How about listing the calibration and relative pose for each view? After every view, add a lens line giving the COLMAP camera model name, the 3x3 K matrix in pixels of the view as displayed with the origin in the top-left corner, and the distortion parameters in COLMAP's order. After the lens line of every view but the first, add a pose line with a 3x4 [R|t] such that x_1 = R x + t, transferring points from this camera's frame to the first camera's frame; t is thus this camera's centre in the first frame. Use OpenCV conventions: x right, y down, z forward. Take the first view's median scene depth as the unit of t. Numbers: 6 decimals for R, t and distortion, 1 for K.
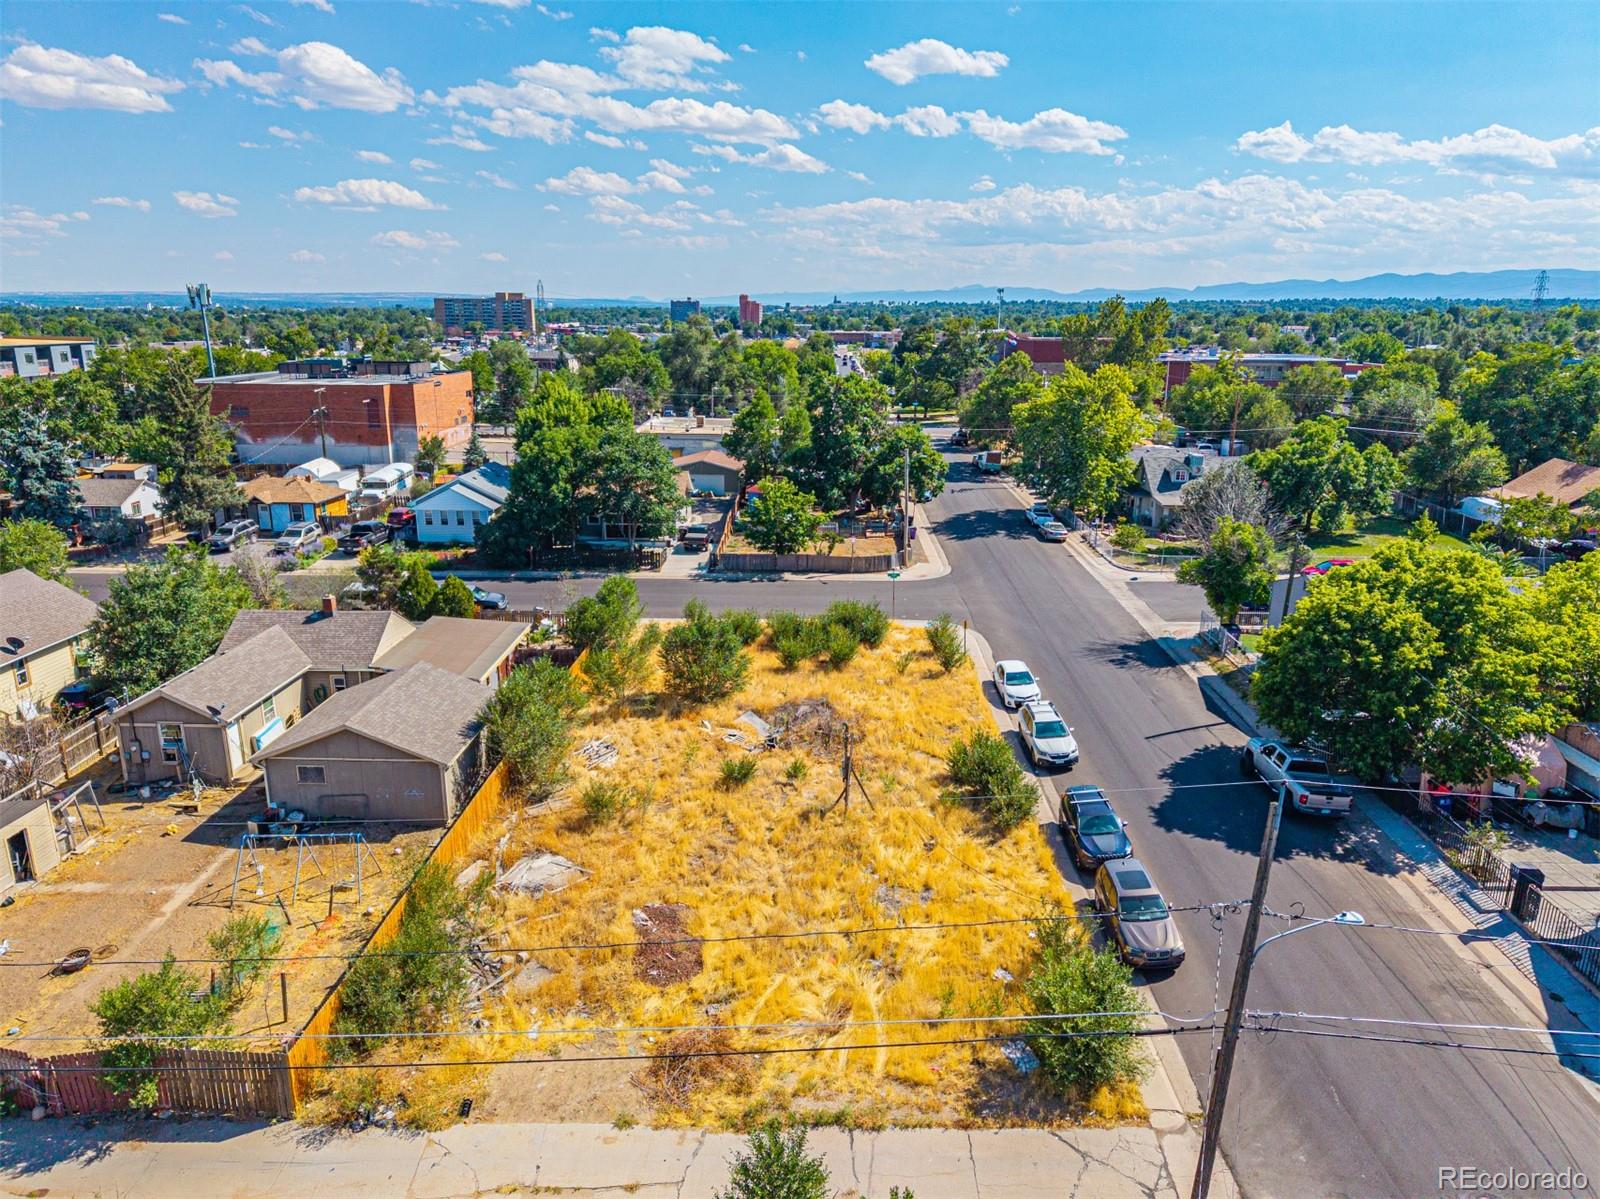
lens RADIAL K [[1067.8, 0, 795.3], [0, 1067.8, 598.3], [0, 0, 1]] dist [0.044014, -0.048994]
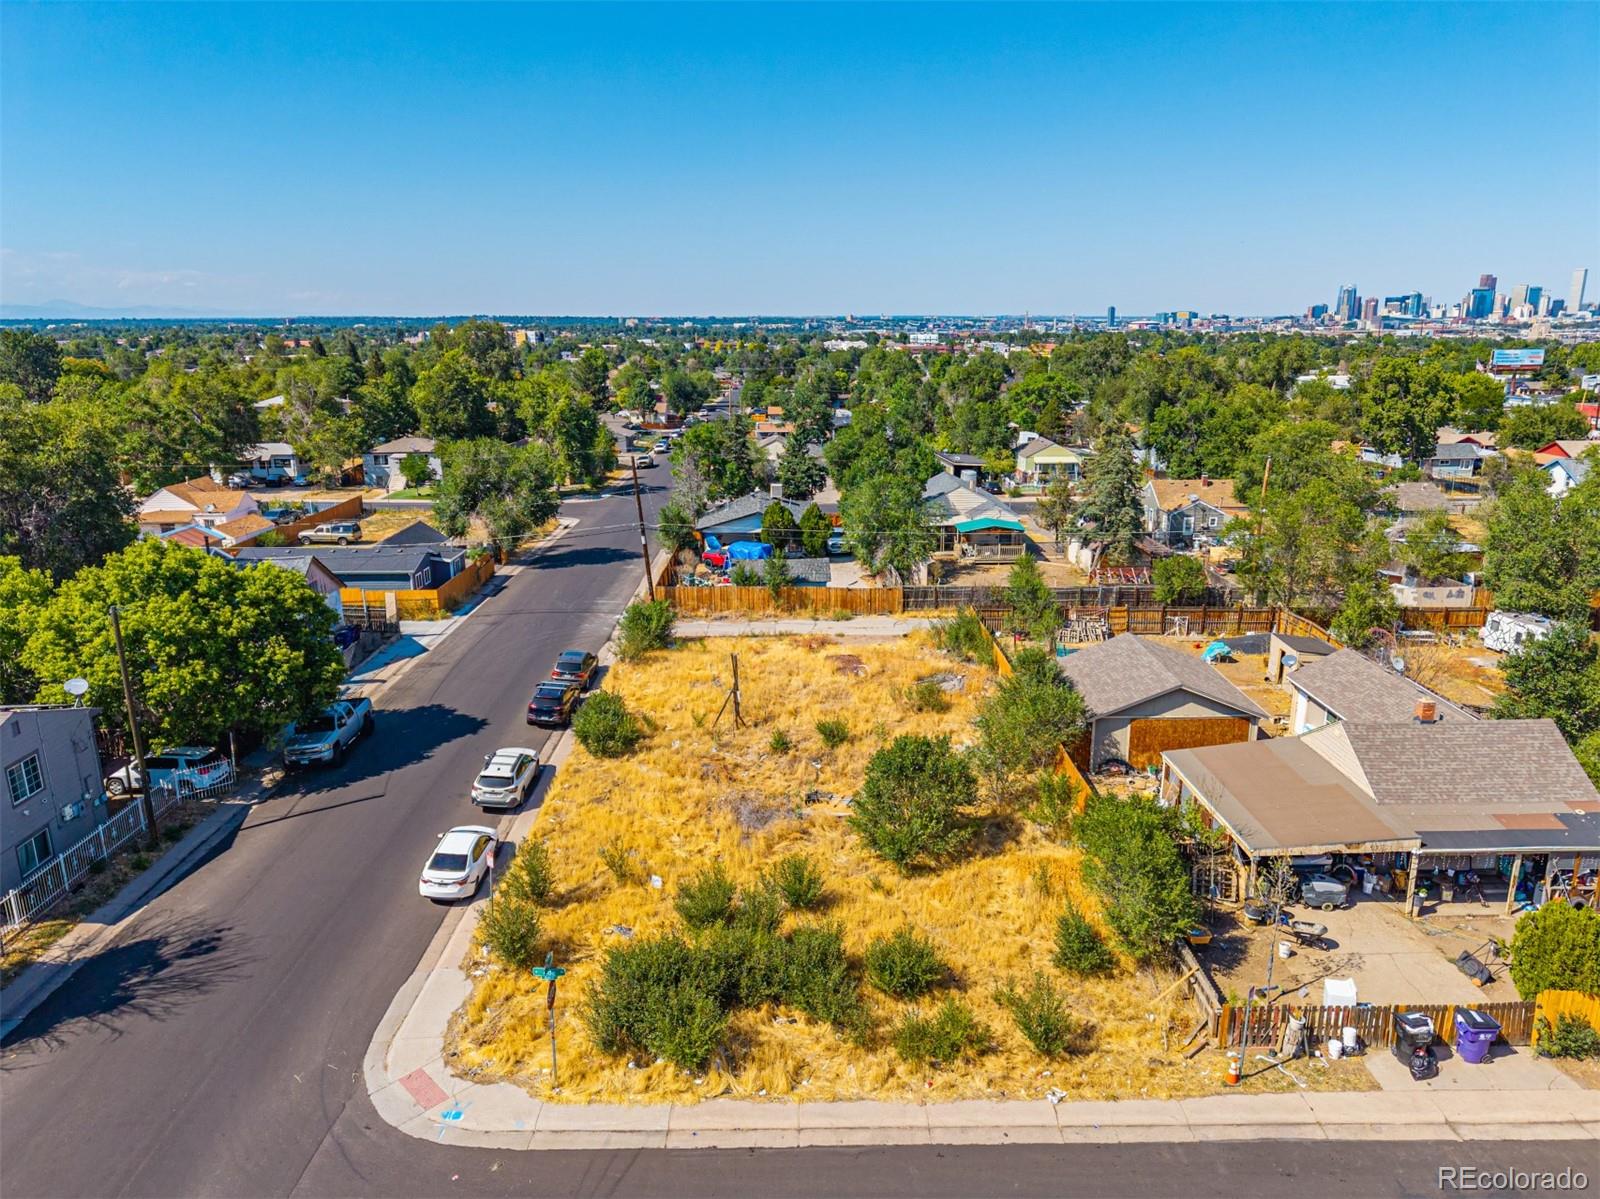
lens RADIAL K [[1073.9, 0, 804.5], [0, 1073.9, 604.9], [0, 0, 1]] dist [0.038503, -0.042146]
pose [[-0.999217, 0.015814, -0.036261, 0.008456], [-0.004449, 0.865885, 0.500223, -0.430303], [0.039308, 0.499993, -0.865137, 1.620419]]
